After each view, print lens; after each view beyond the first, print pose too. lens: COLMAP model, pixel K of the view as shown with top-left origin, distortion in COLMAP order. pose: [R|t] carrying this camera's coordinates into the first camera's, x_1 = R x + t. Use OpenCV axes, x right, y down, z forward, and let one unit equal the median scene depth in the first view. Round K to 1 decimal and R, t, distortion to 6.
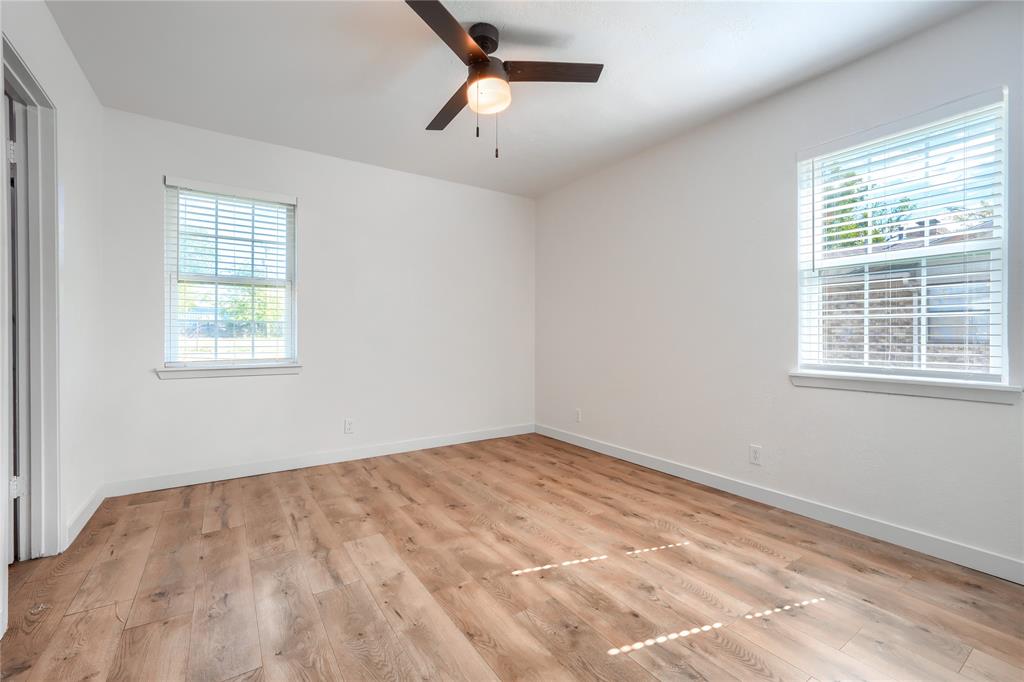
lens RADIAL K [[437.9, 0, 512.1], [0, 437.9, 337.3], [0, 0, 1]] dist [0.000405, 0.000181]
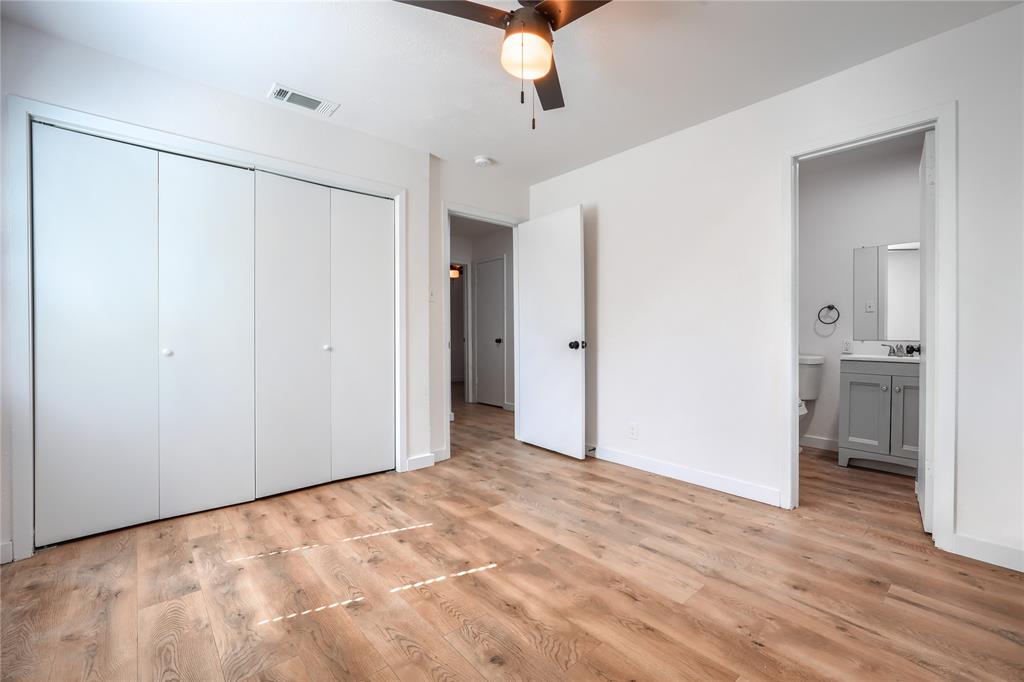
lens RADIAL K [[437.9, 0, 512.1], [0, 437.9, 337.3], [0, 0, 1]] dist [0.000405, 0.000181]
pose [[-0.992841, 0.000565, -0.119445, 0.082391], [-0.000504, 0.999960, 0.008921, -0.009970], [0.119445, 0.008918, -0.992801, 1.936476]]
